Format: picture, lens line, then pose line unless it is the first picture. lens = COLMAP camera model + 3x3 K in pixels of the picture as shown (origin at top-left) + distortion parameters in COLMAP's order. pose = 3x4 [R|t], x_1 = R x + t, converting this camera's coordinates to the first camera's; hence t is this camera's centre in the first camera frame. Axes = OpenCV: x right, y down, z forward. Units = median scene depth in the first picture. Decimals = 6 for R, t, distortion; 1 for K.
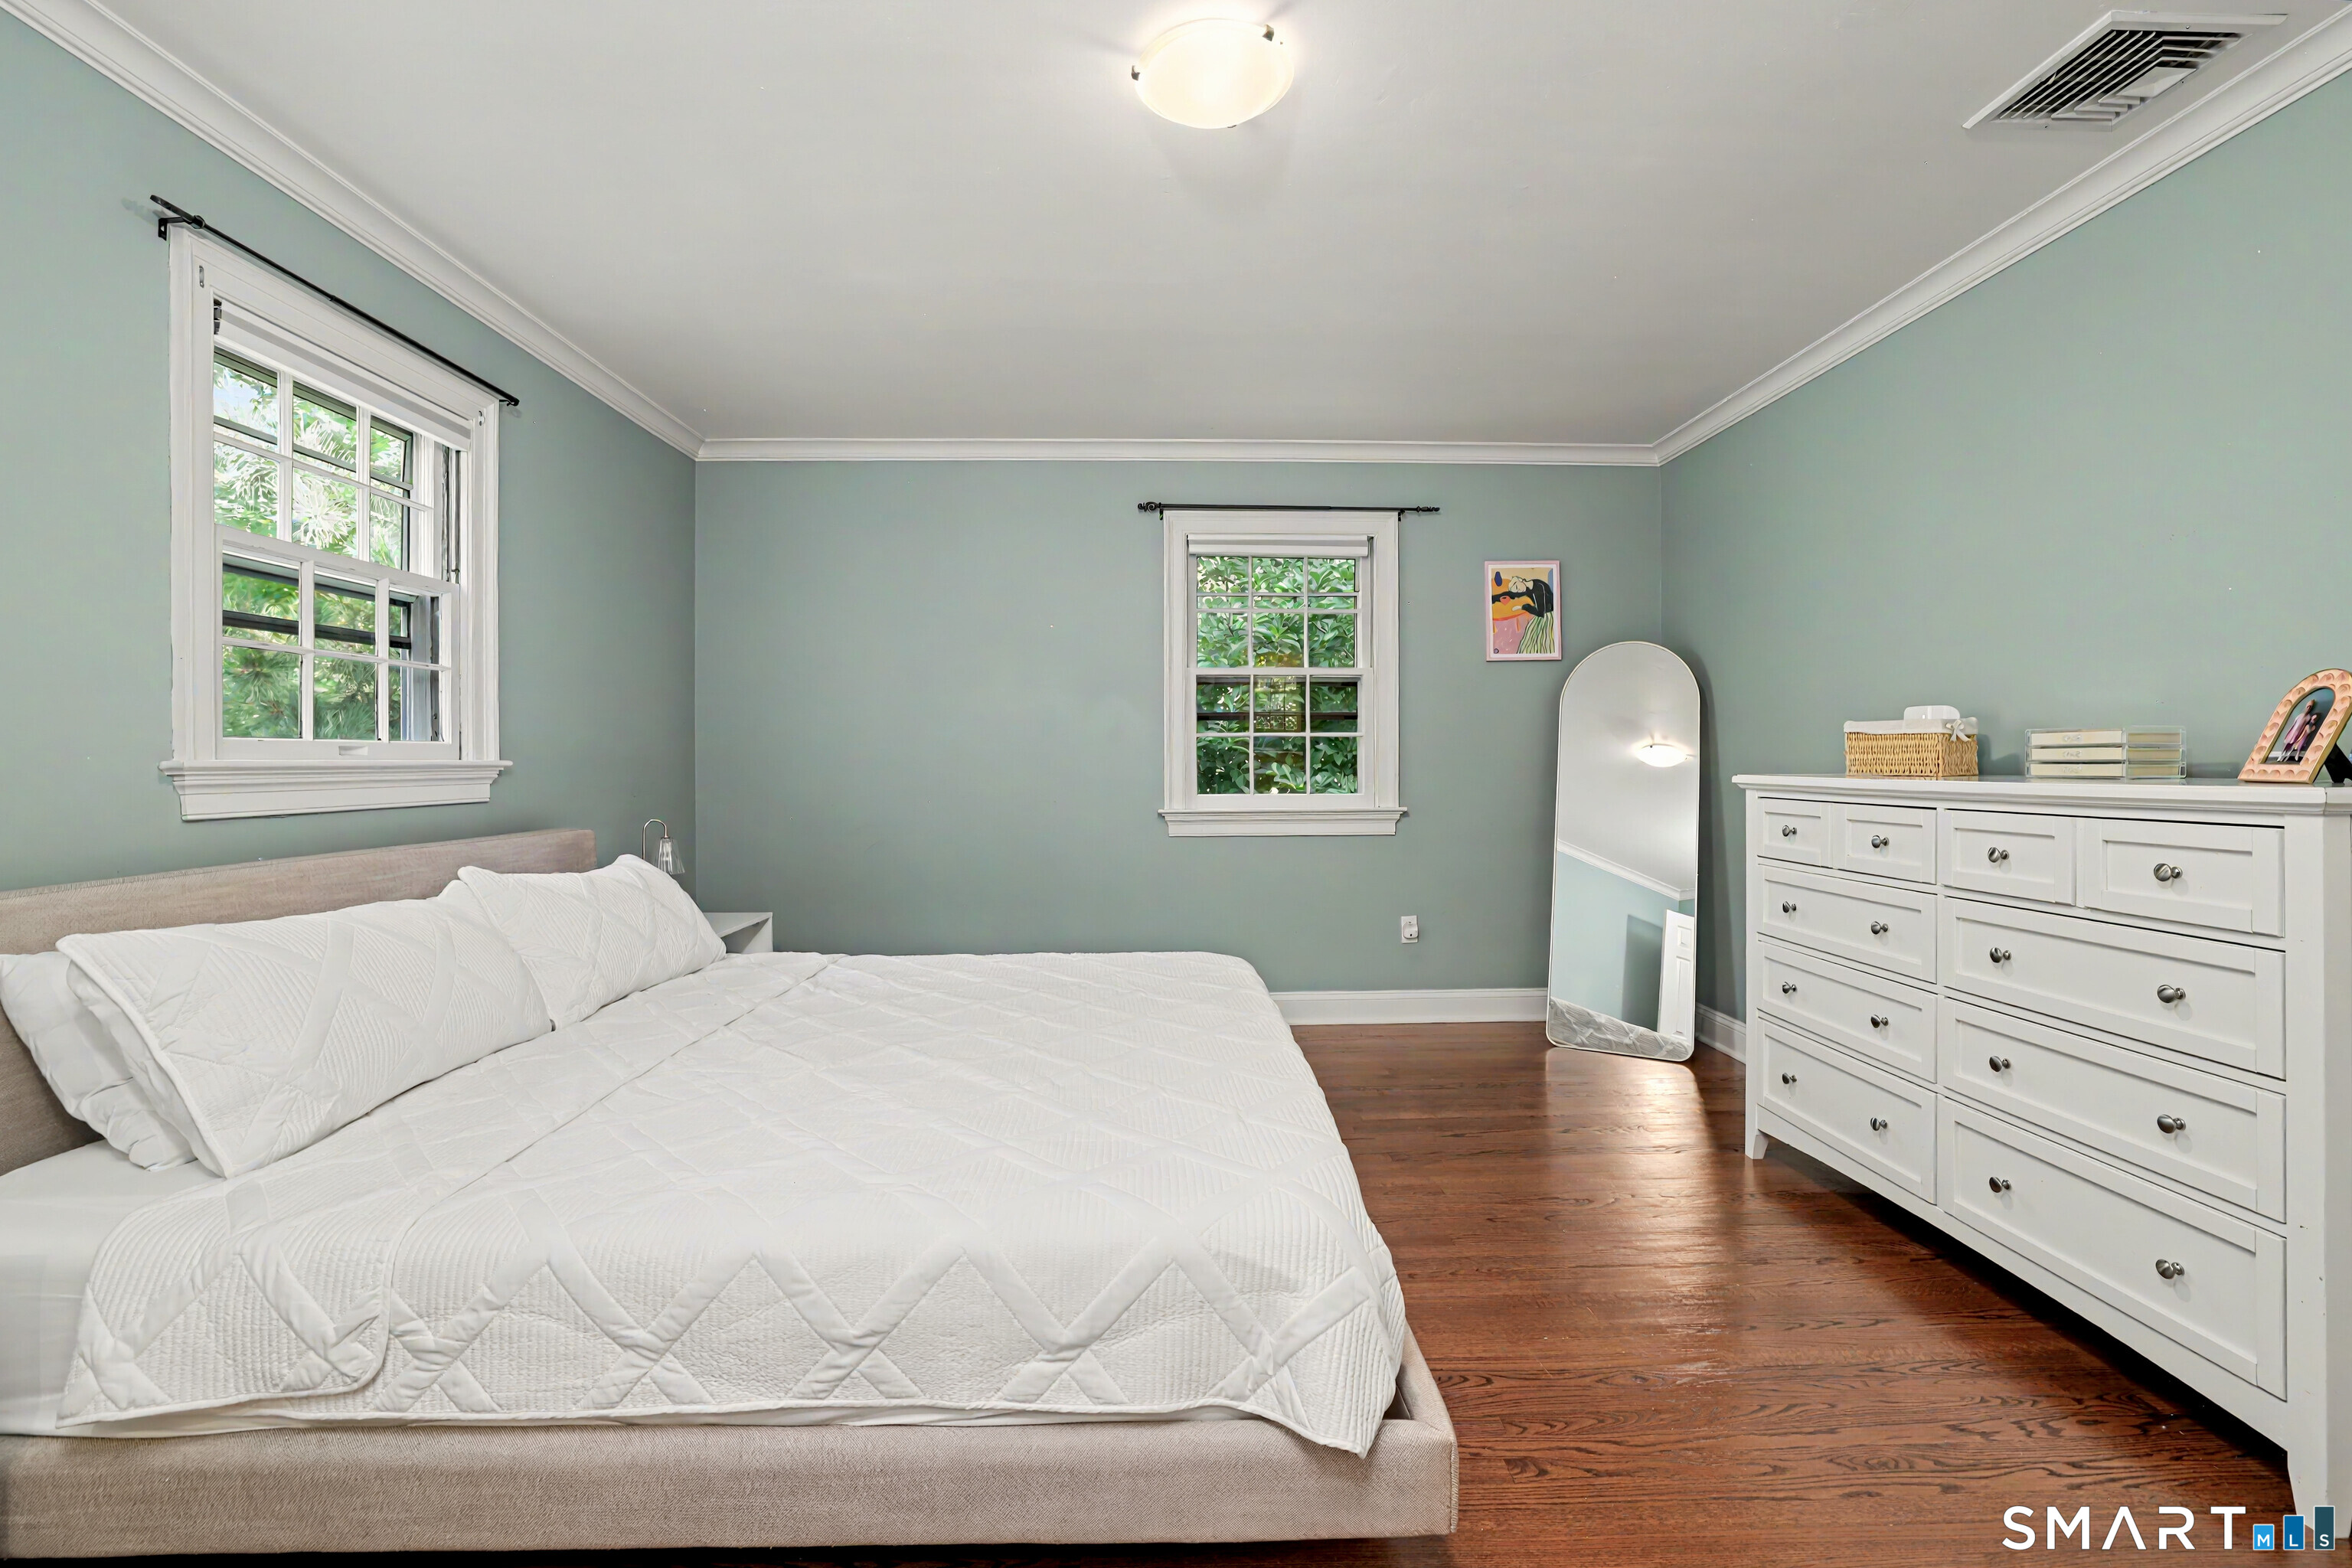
lens RADIAL K [[1019.5, 0, 1176.0], [0, 1019.5, 784.0], [0, 0, 1]] dist [-0.052469, 0.018881]
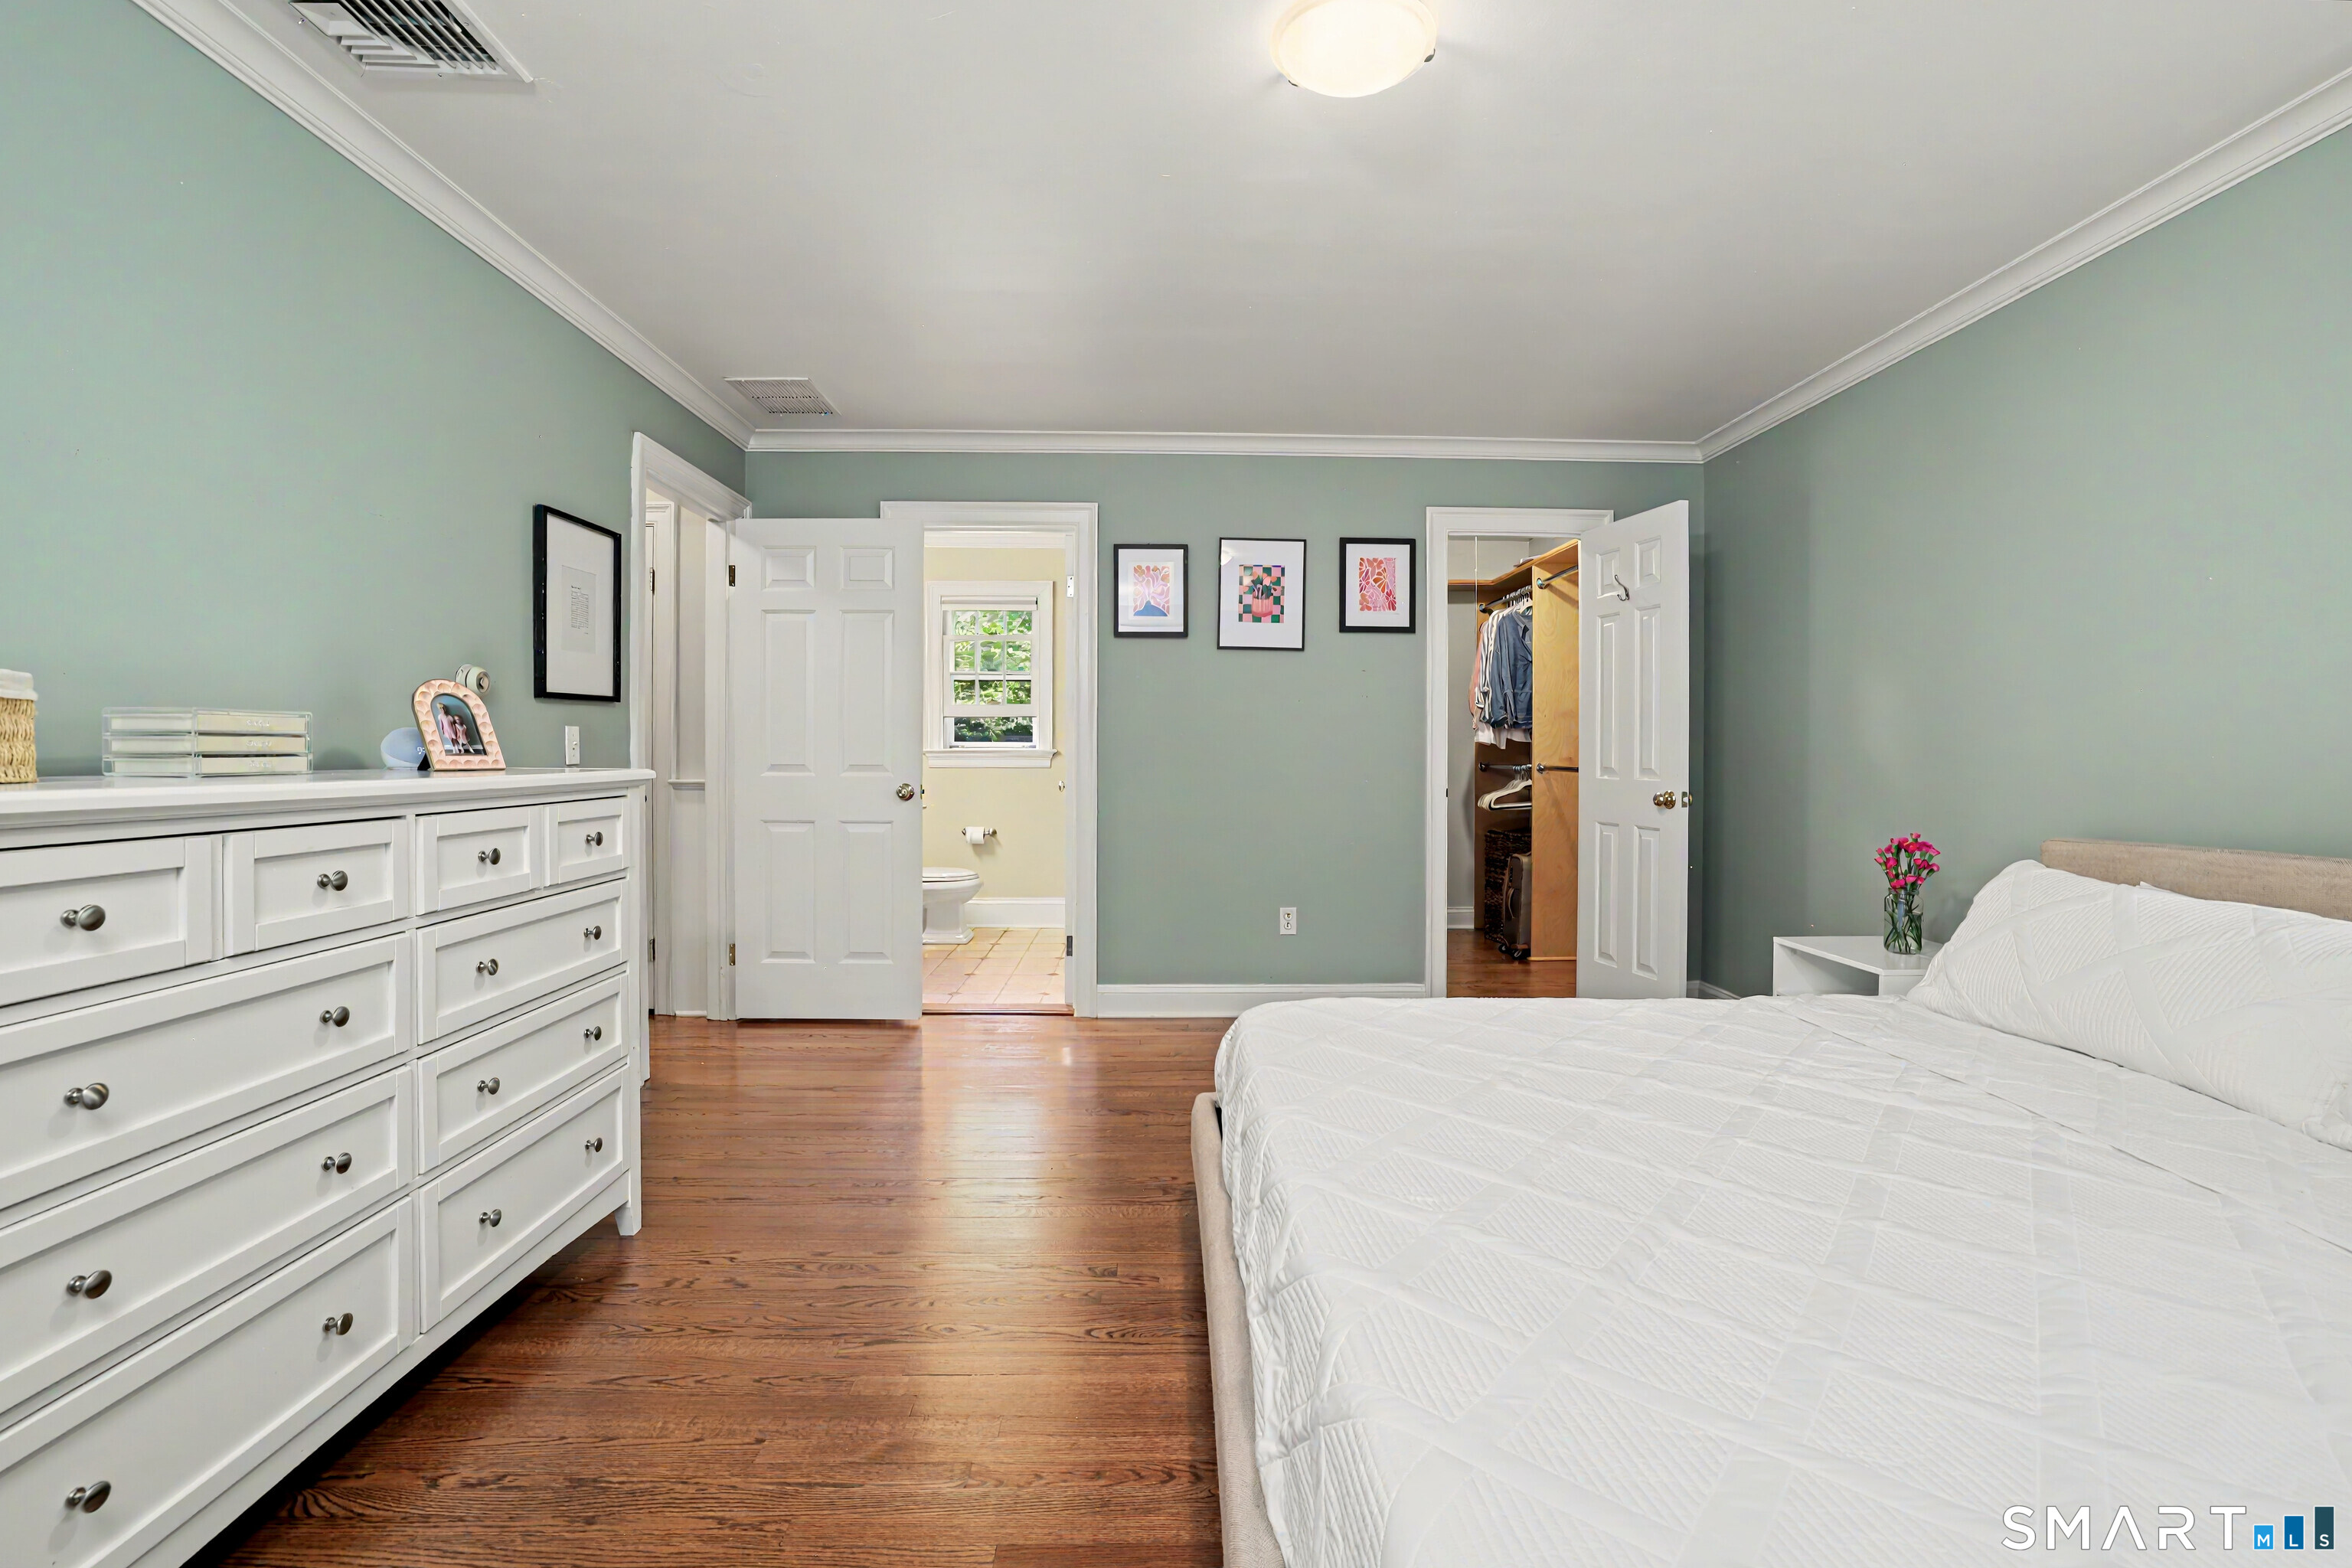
lens RADIAL K [[1019.5, 0, 1176.0], [0, 1019.5, 784.0], [0, 0, 1]] dist [-0.052469, 0.018881]
pose [[-0.999930, -0.002049, 0.011631, 0.189766], [-0.001401, 0.998460, 0.055459, -0.046212], [-0.011727, 0.055439, -0.998393, 1.879539]]
